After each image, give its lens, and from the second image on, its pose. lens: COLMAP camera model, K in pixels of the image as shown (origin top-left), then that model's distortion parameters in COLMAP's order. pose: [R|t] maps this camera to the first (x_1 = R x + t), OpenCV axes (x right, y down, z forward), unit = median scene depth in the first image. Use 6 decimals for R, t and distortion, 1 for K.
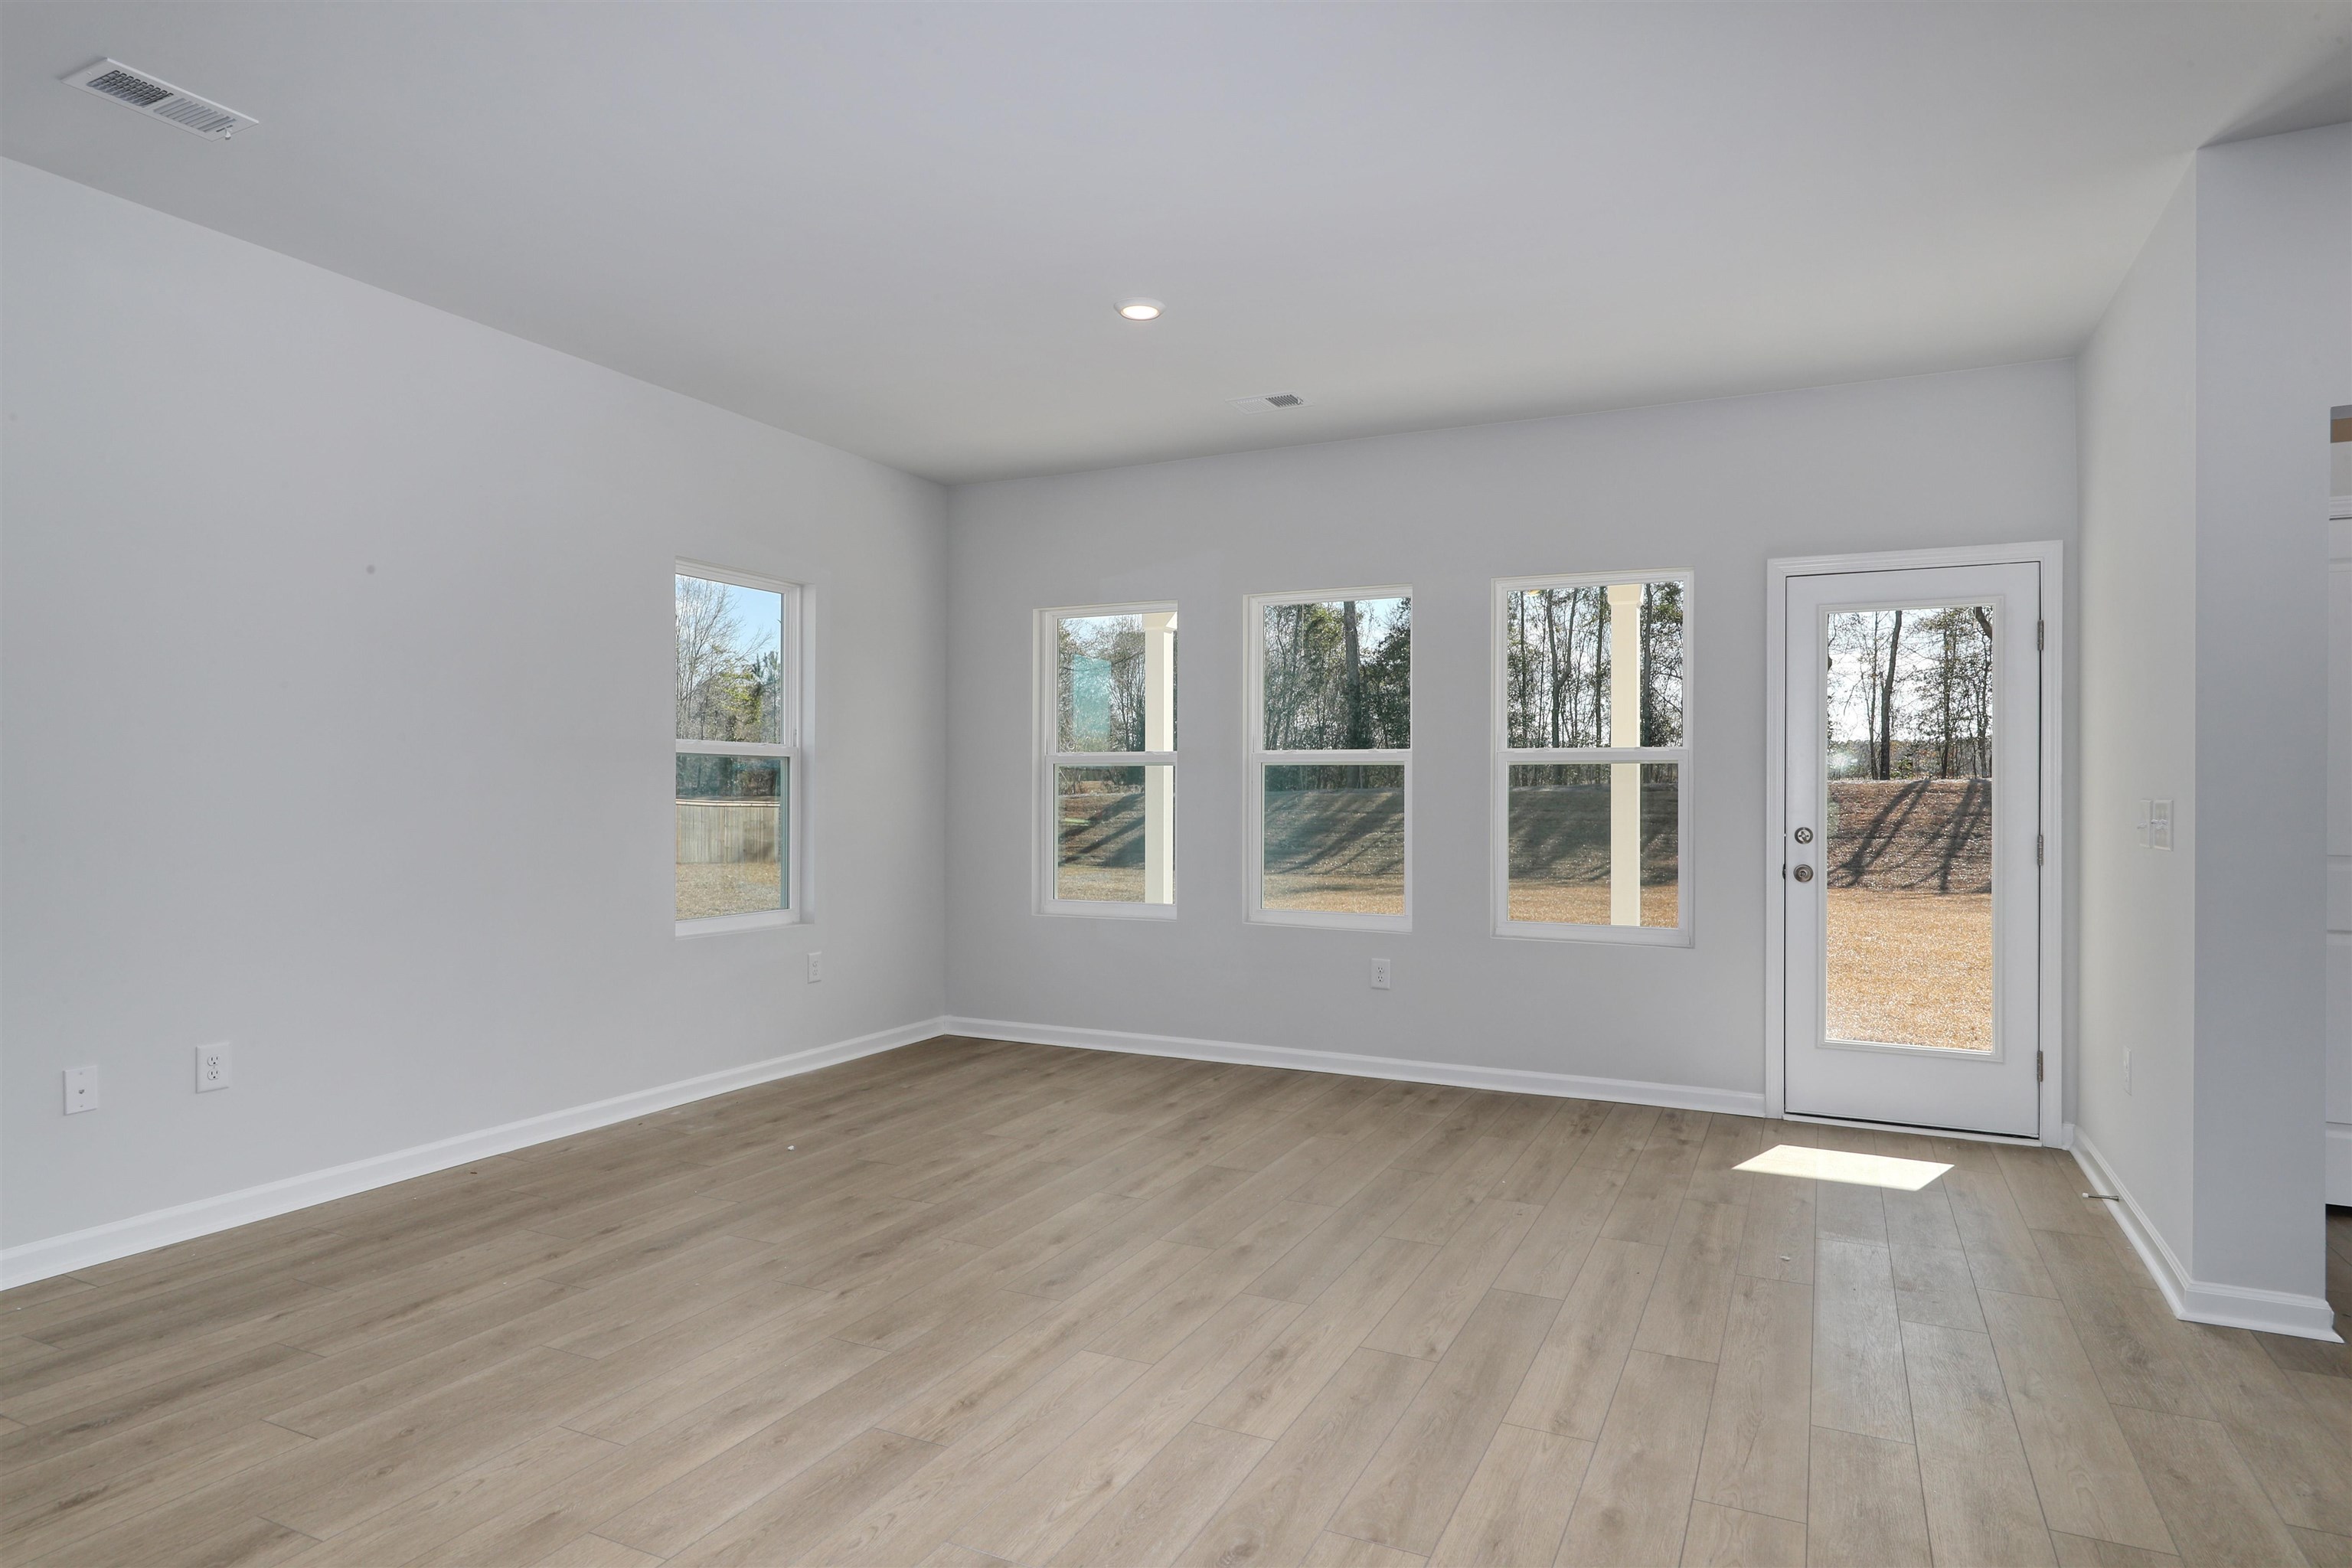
lens RADIAL K [[1343.4, 0, 1164.7], [0, 1343.4, 799.9], [0, 0, 1]] dist [0.009851, -0.001936]
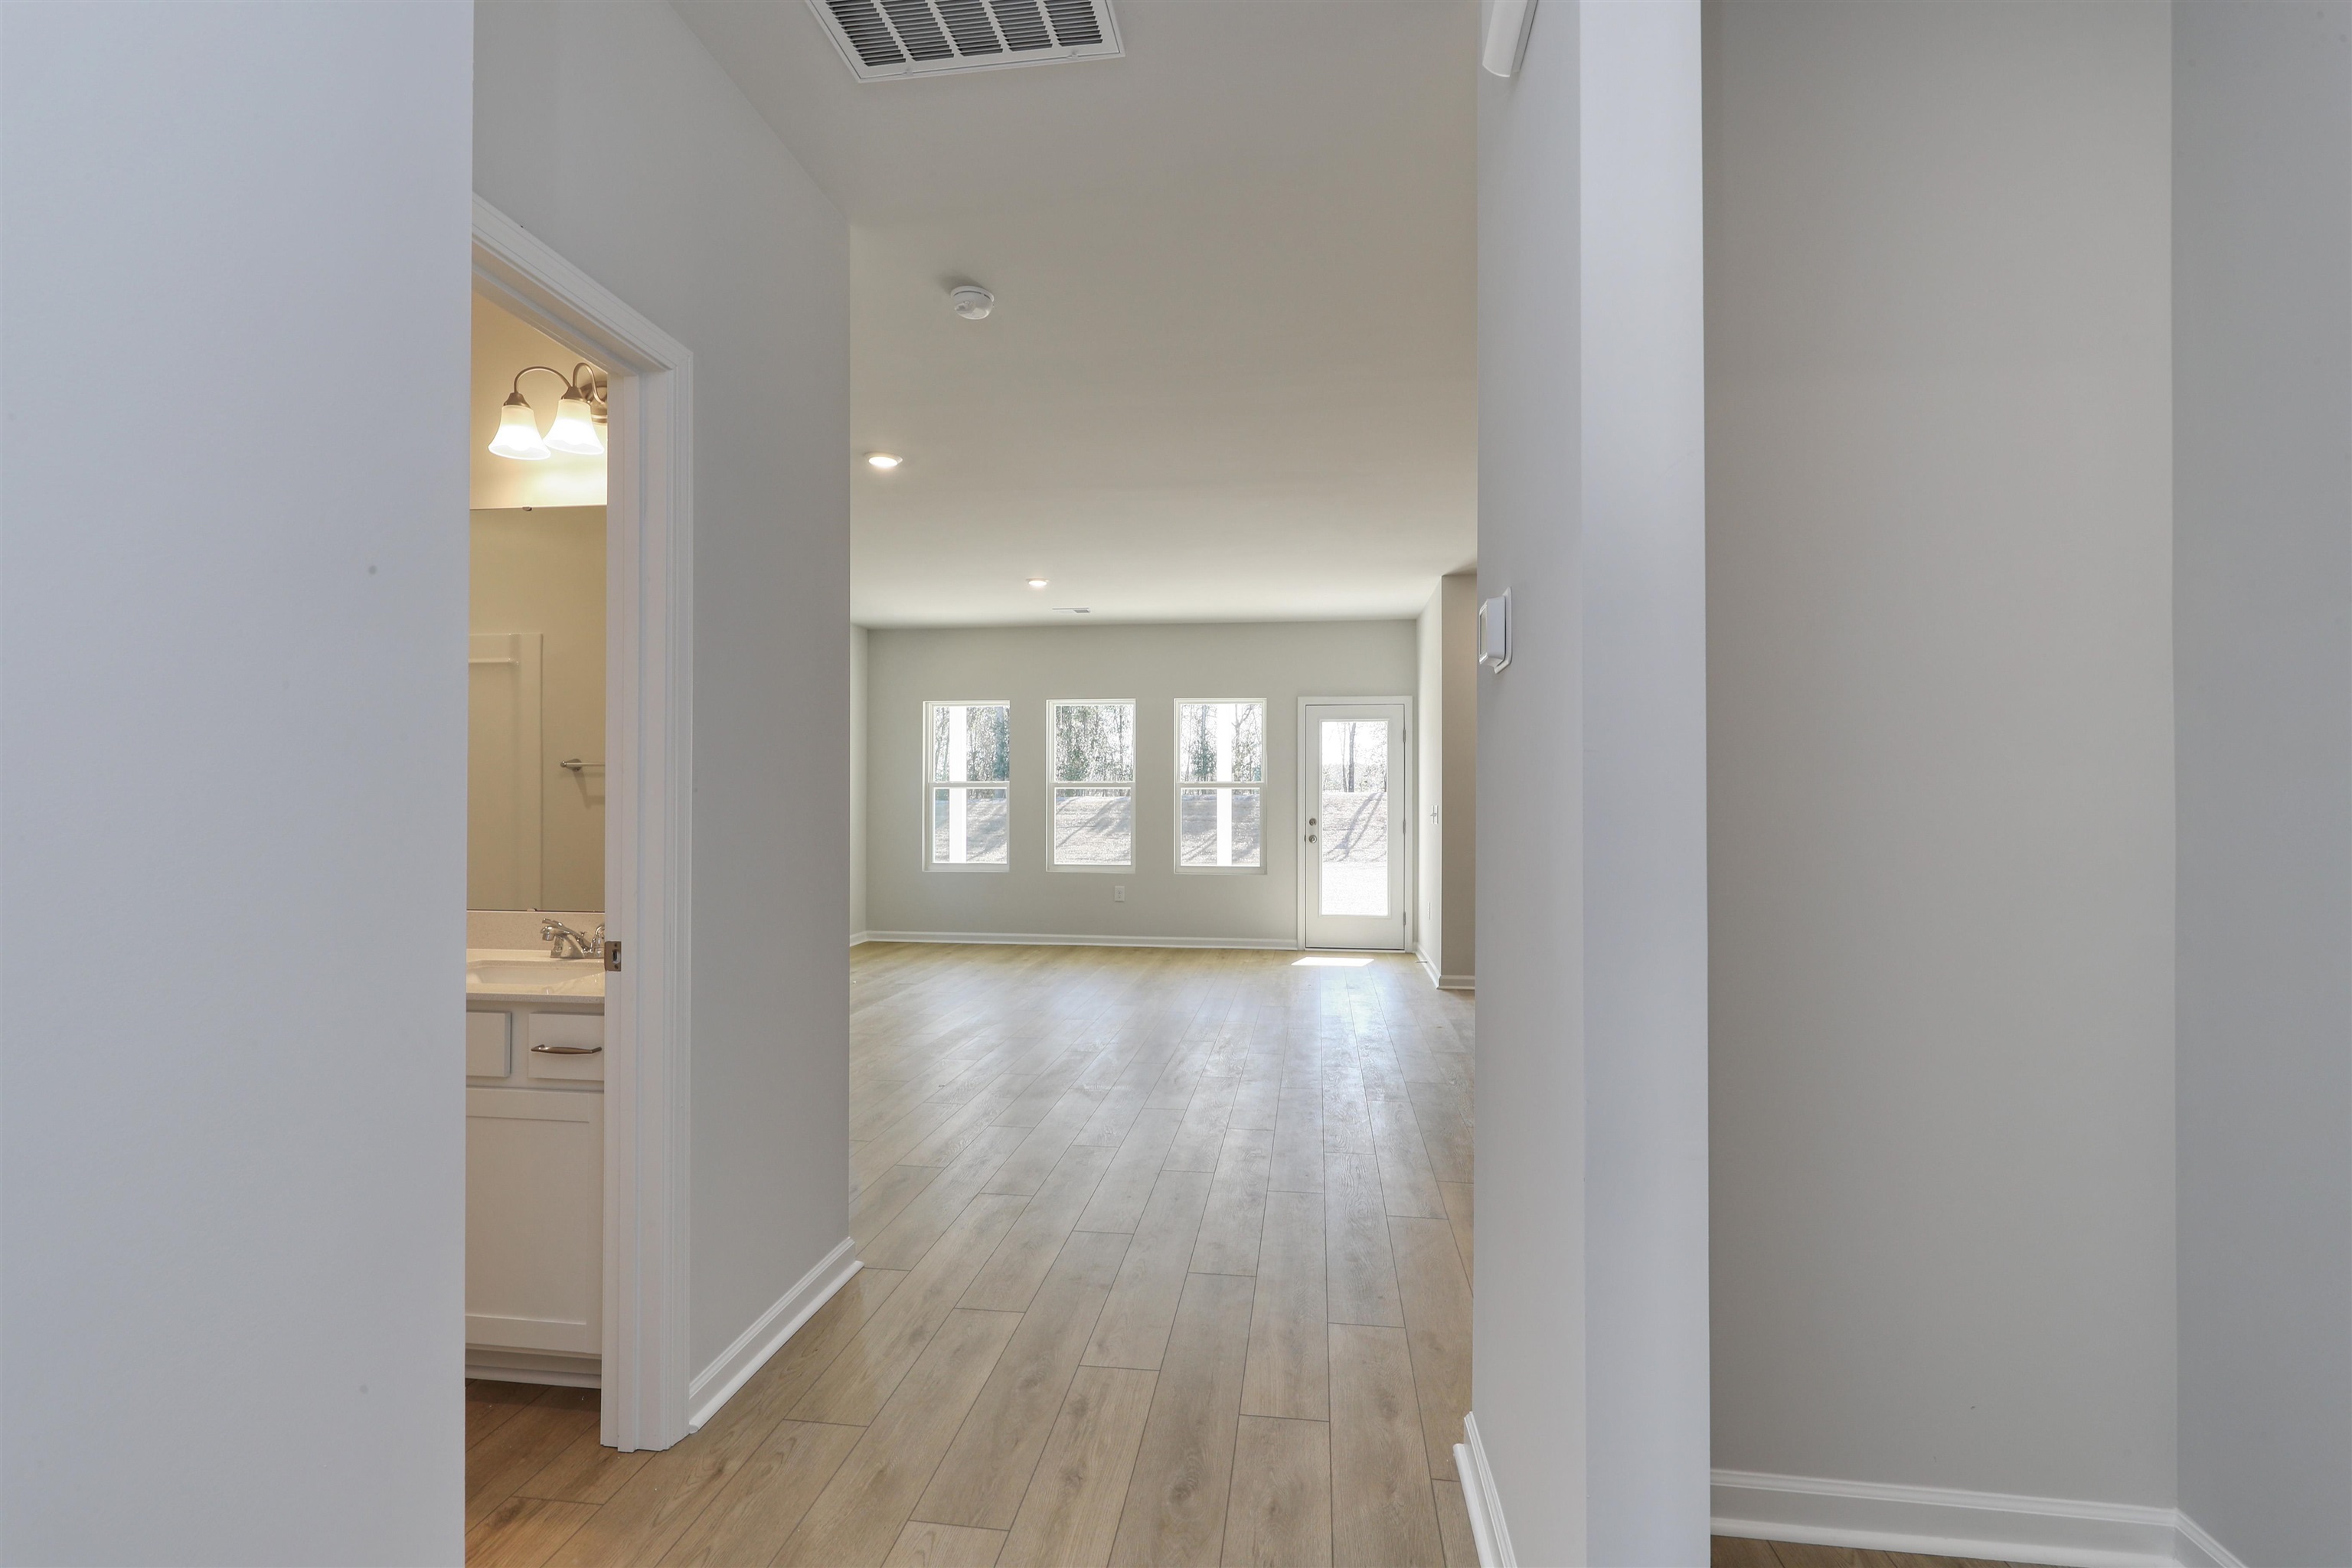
lens RADIAL K [[1057.9, 0, 1151.2], [0, 1057.9, 805.1], [0, 0, 1]] dist [0.003839, -0.001400]
pose [[0.954097, -0.004000, 0.299472, -0.305111], [0.004757, 0.999987, -0.001800, 0.000699], [-0.299461, 0.003142, 0.954103, -0.592413]]
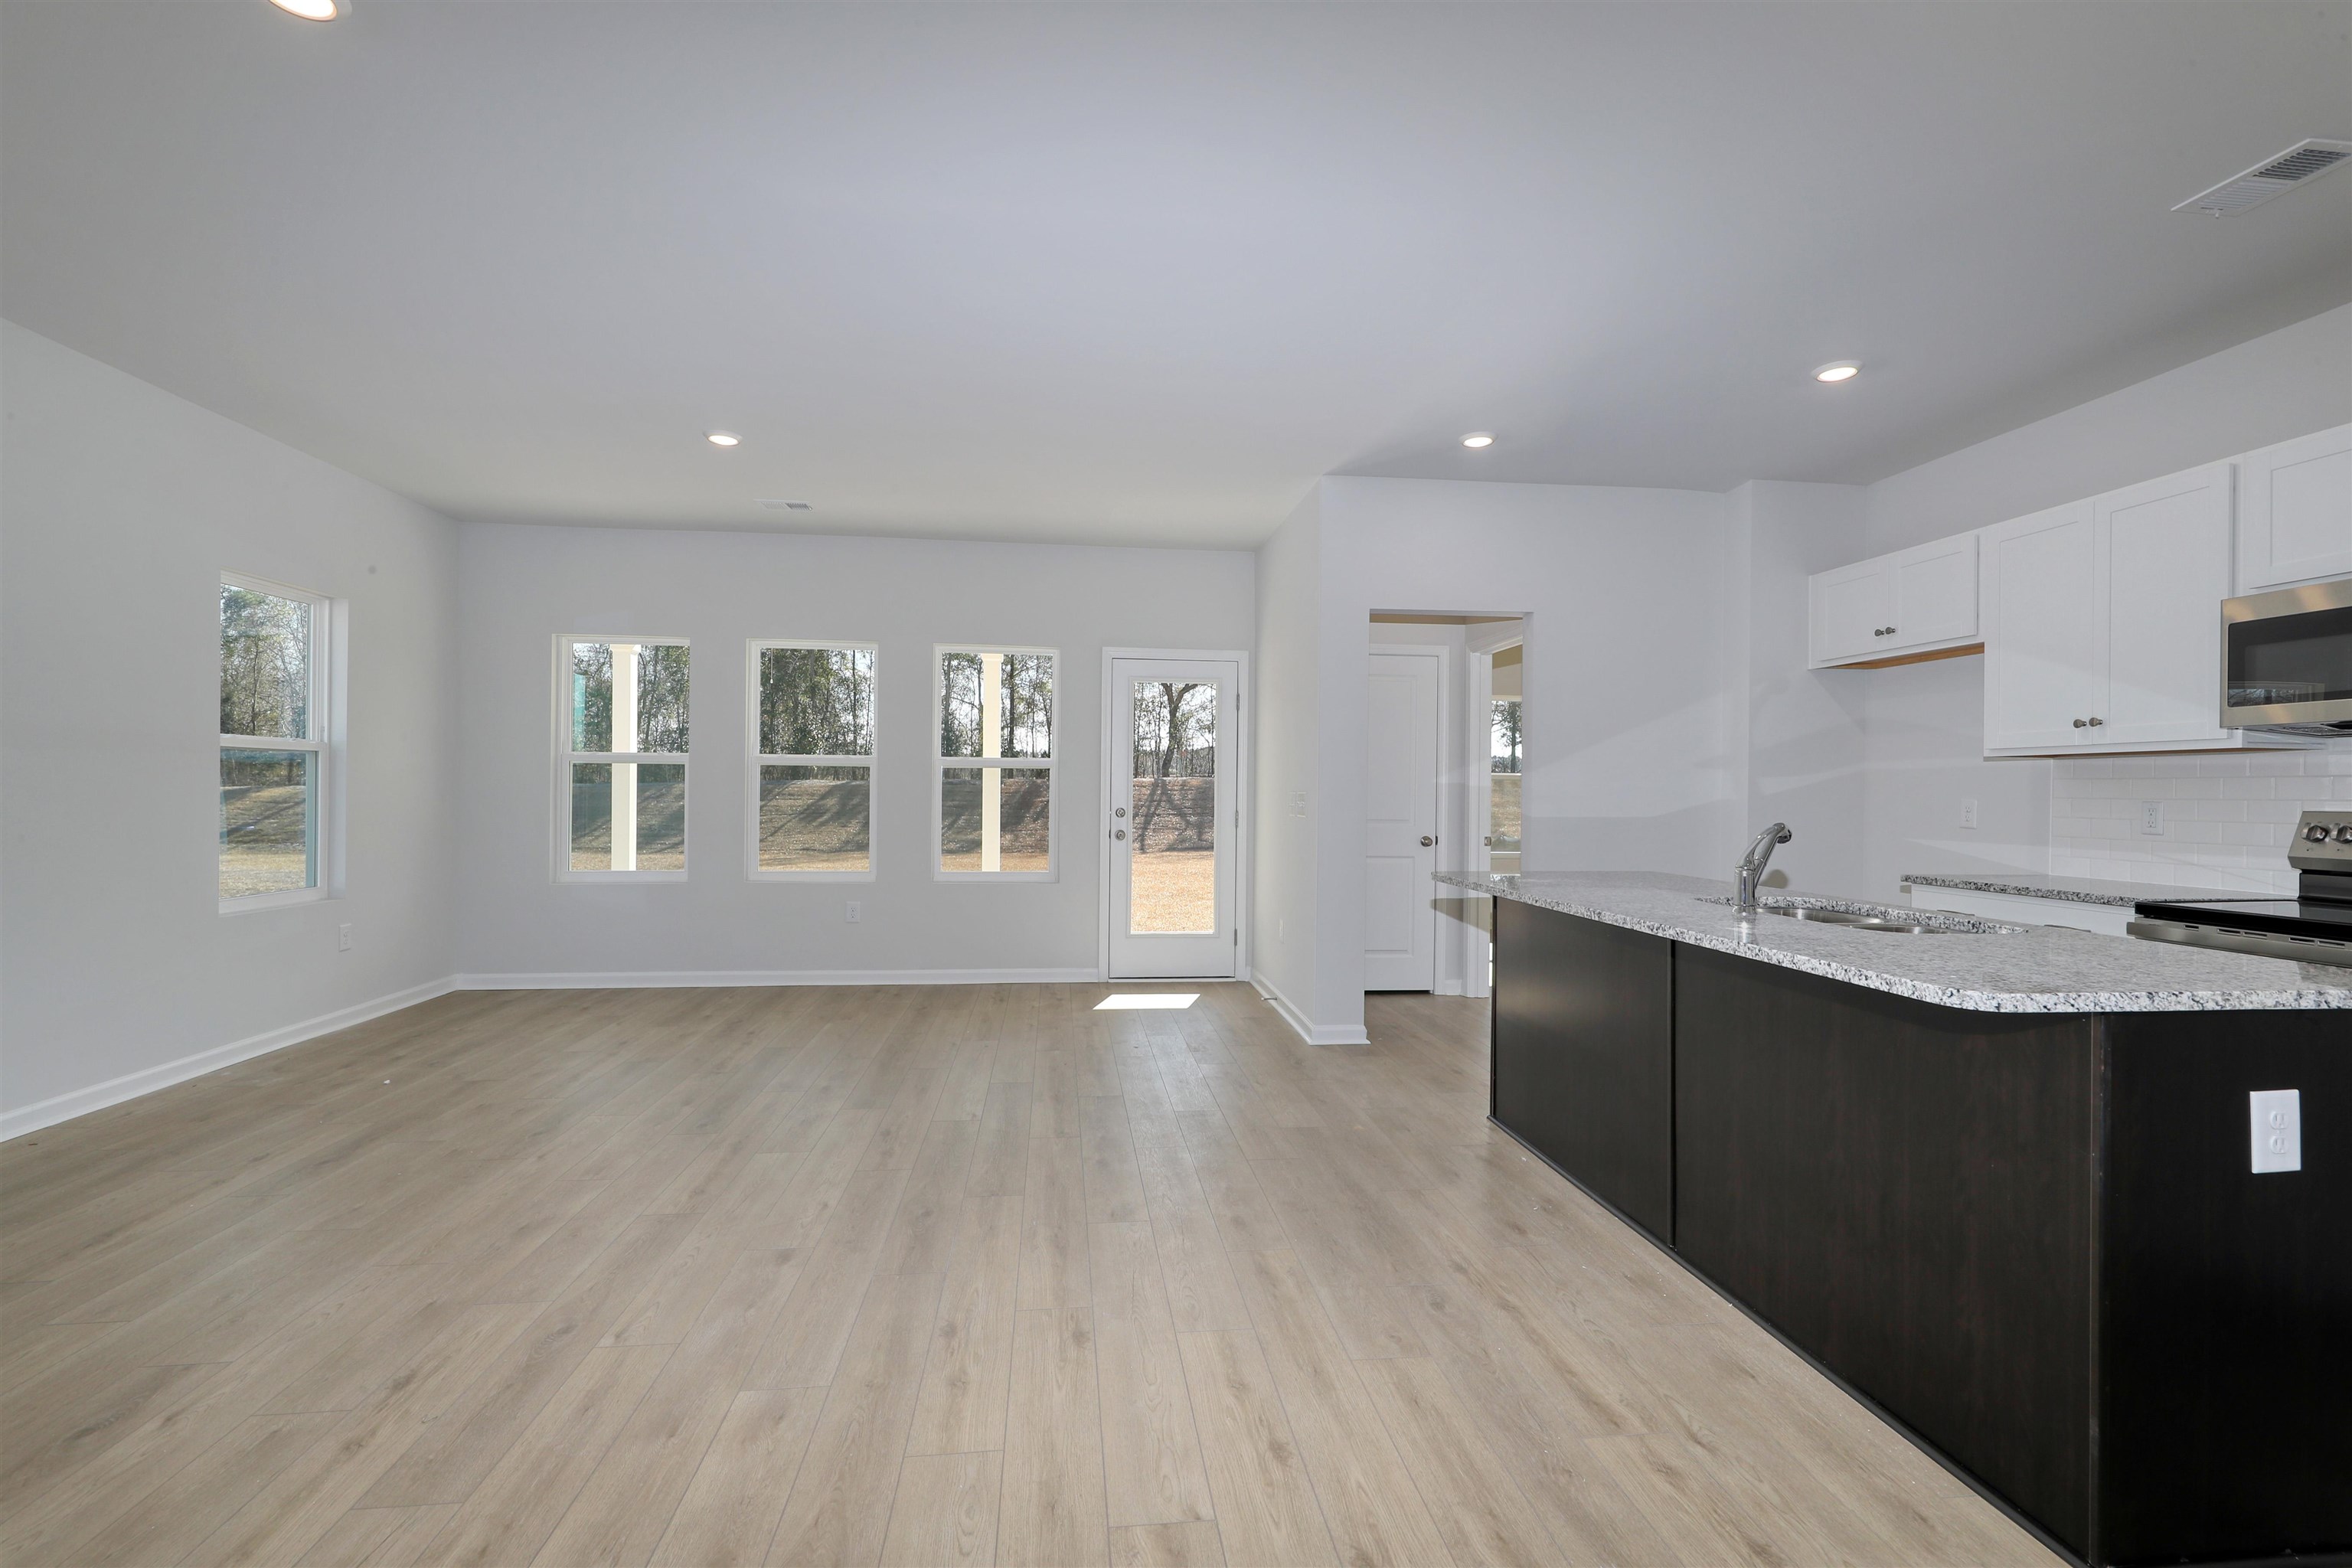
lens RADIAL K [[1057.9, 0, 1178.6], [0, 1057.9, 796.8], [0, 0, 1]] dist [0.003839, -0.001400]
pose [[0.840229, -0.000900, 0.542231, -0.182165], [-0.001998, 0.999987, 0.004757, 0.000744], [-0.542228, -0.005080, 0.840216, -0.151180]]
